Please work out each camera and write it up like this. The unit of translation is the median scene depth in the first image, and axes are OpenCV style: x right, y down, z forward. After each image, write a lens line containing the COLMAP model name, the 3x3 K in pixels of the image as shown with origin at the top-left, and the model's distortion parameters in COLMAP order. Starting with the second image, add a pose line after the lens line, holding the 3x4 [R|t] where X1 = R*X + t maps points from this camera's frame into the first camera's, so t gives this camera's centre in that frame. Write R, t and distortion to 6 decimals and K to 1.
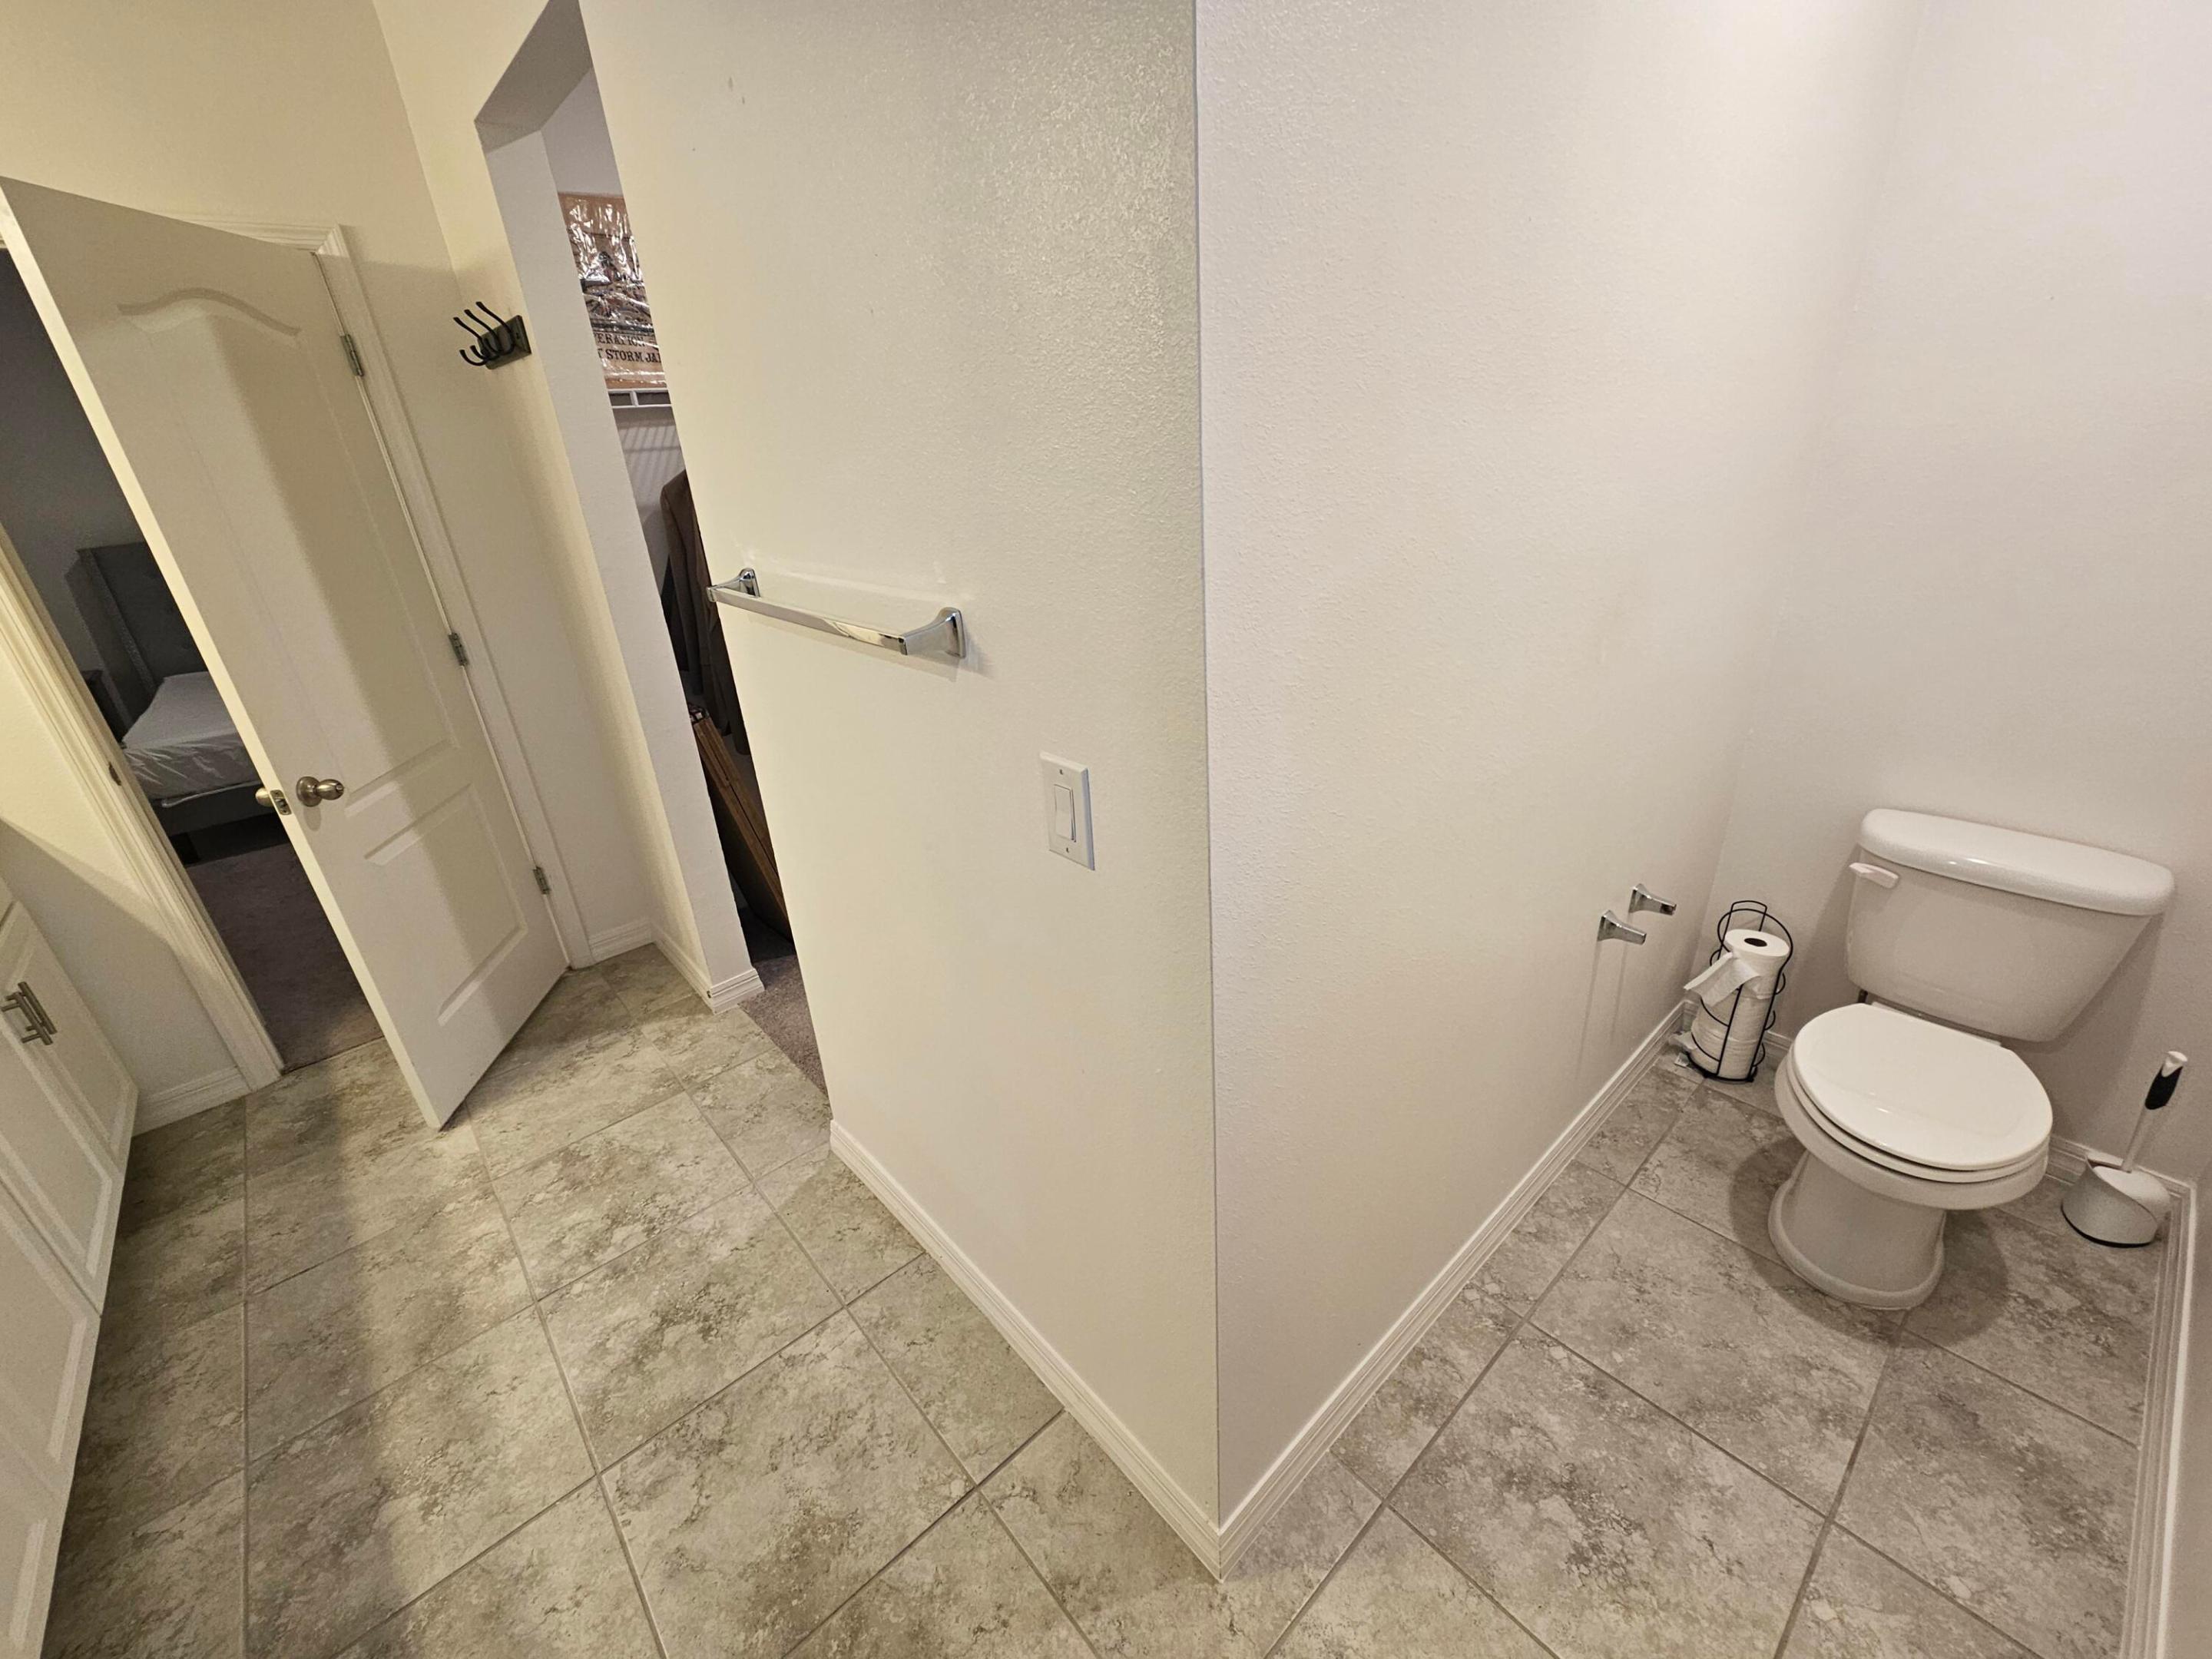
lens RADIAL K [[893.9, 0, 1109.1], [0, 893.9, 841.1], [0, 0, 1]] dist [0.000247, 0.000430]
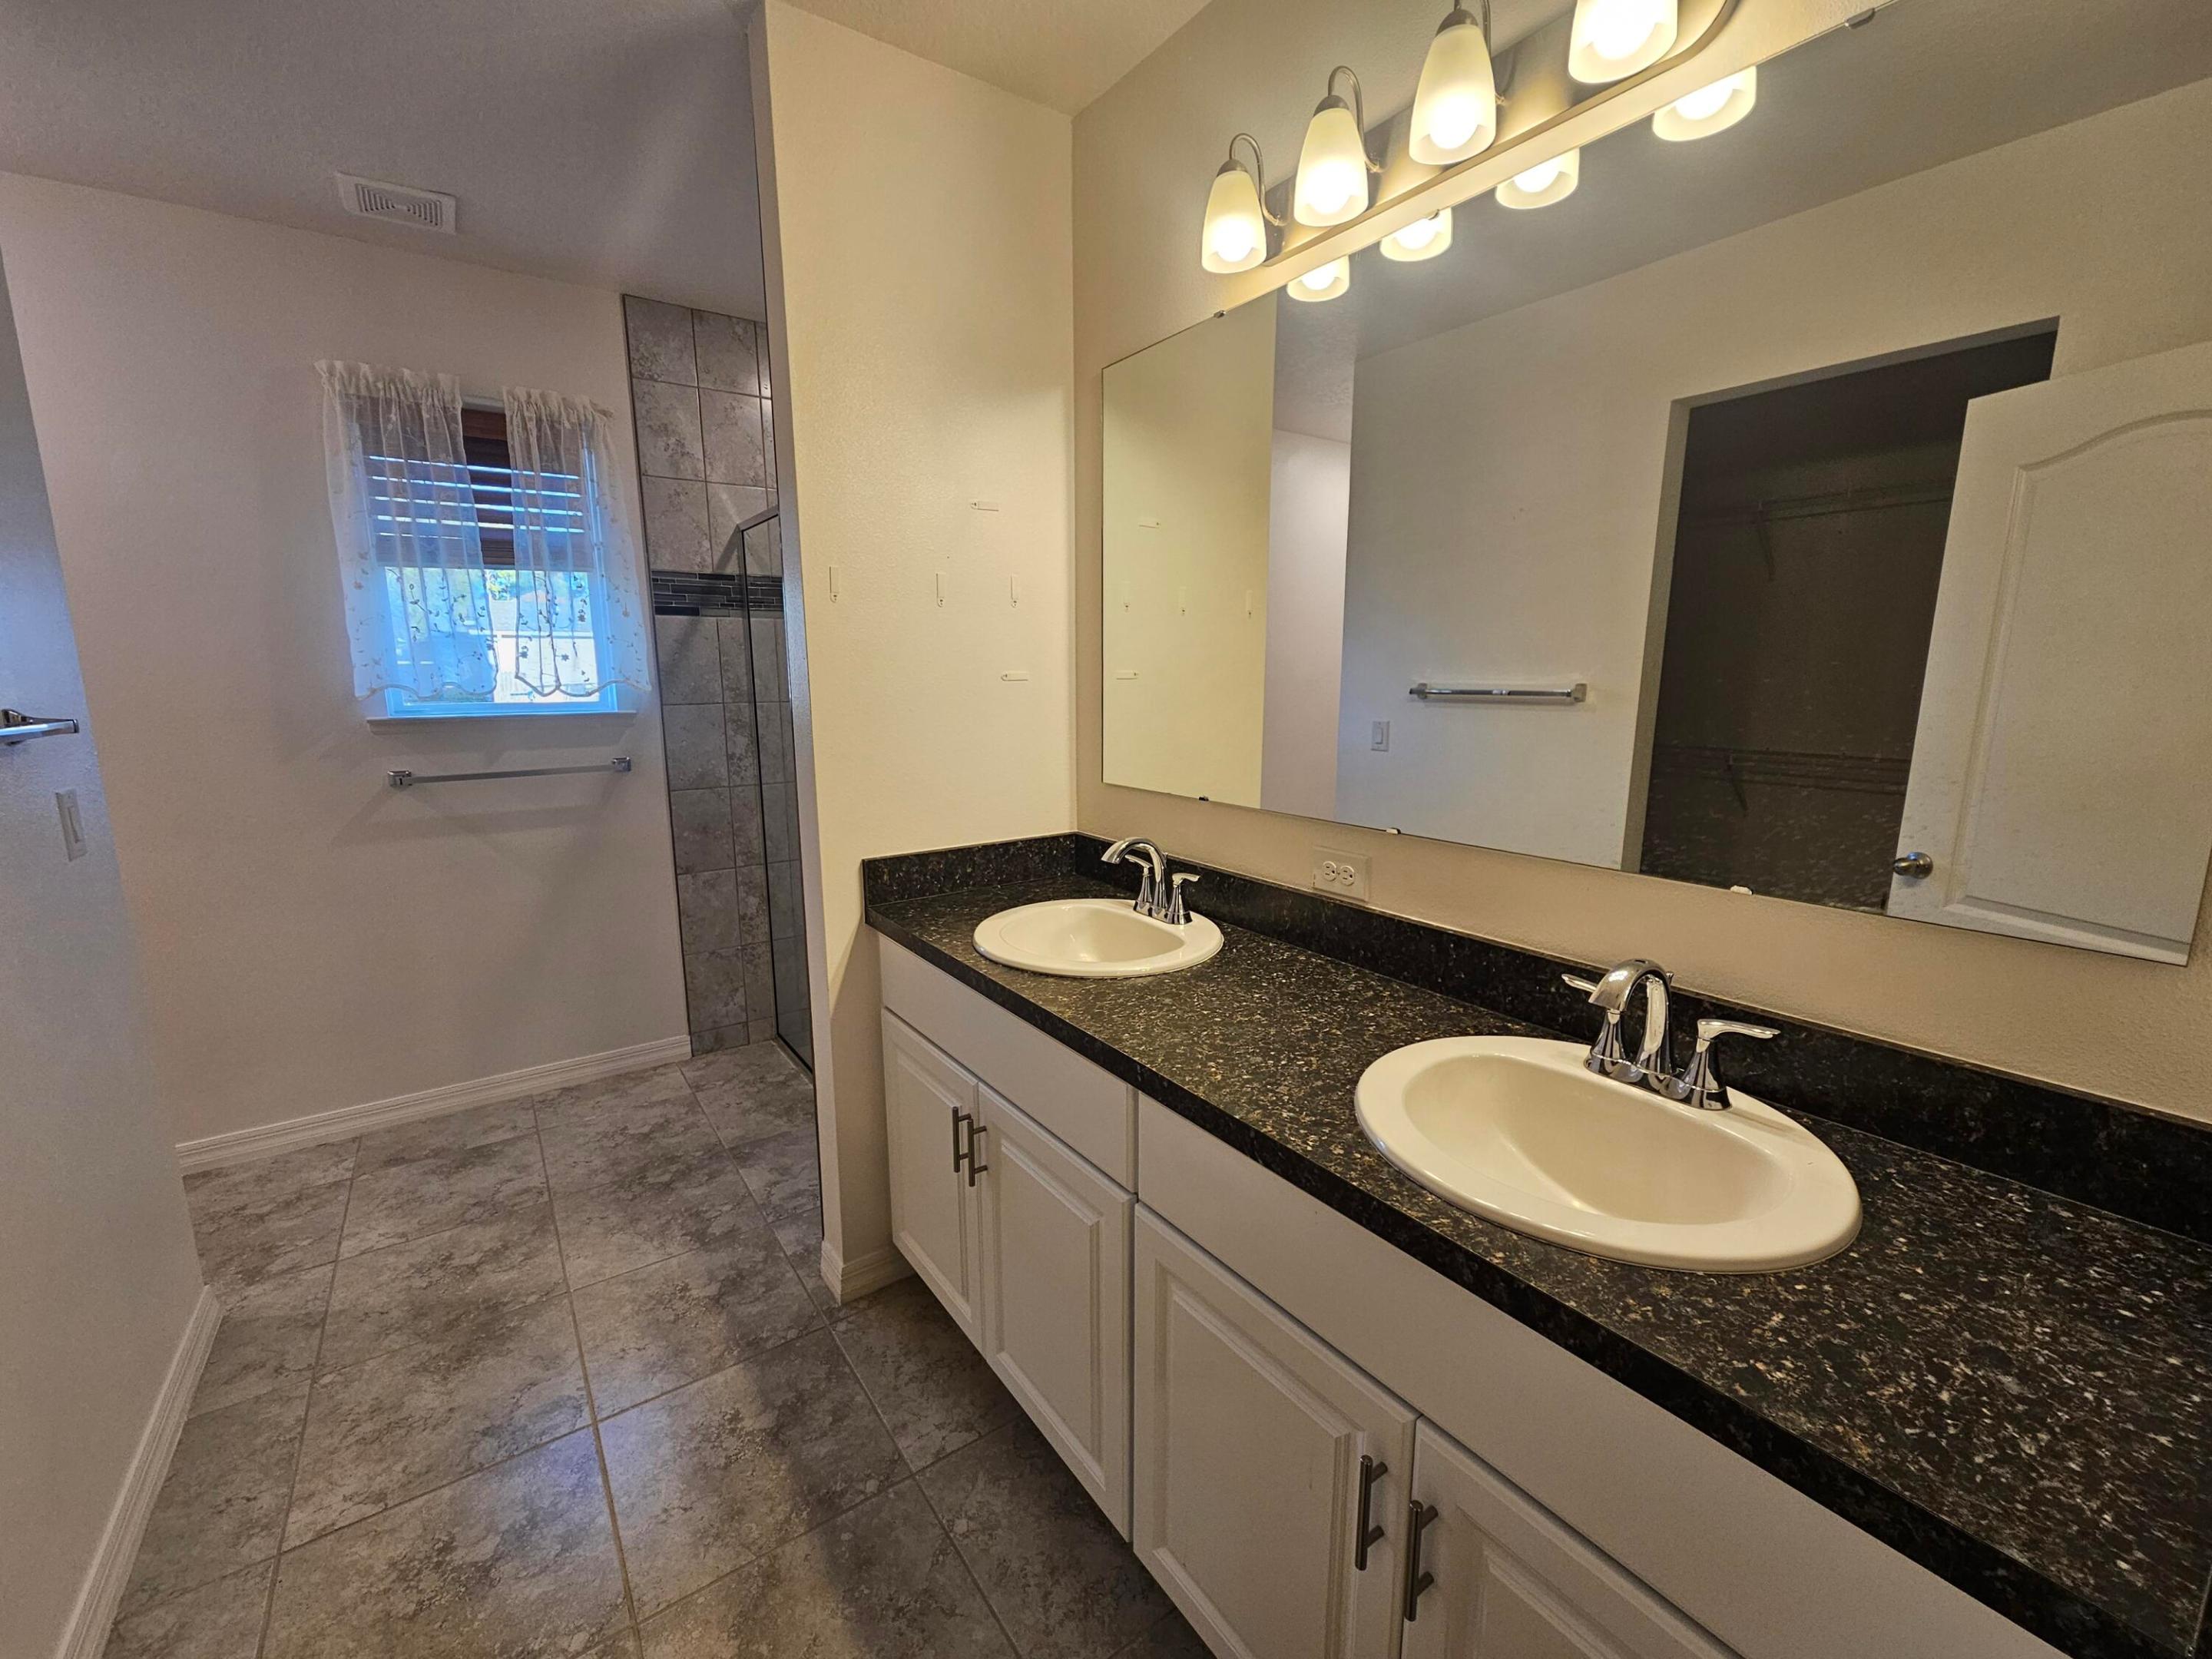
lens RADIAL K [[893.9, 0, 1112.3], [0, 893.9, 835.0], [0, 0, 1]] dist [0.000247, 0.000430]
pose [[-0.993371, 0.035557, 0.109317, -1.349990], [0.091185, 0.822792, 0.560980, -0.485017], [-0.069999, 0.567230, -0.820580, 1.431131]]
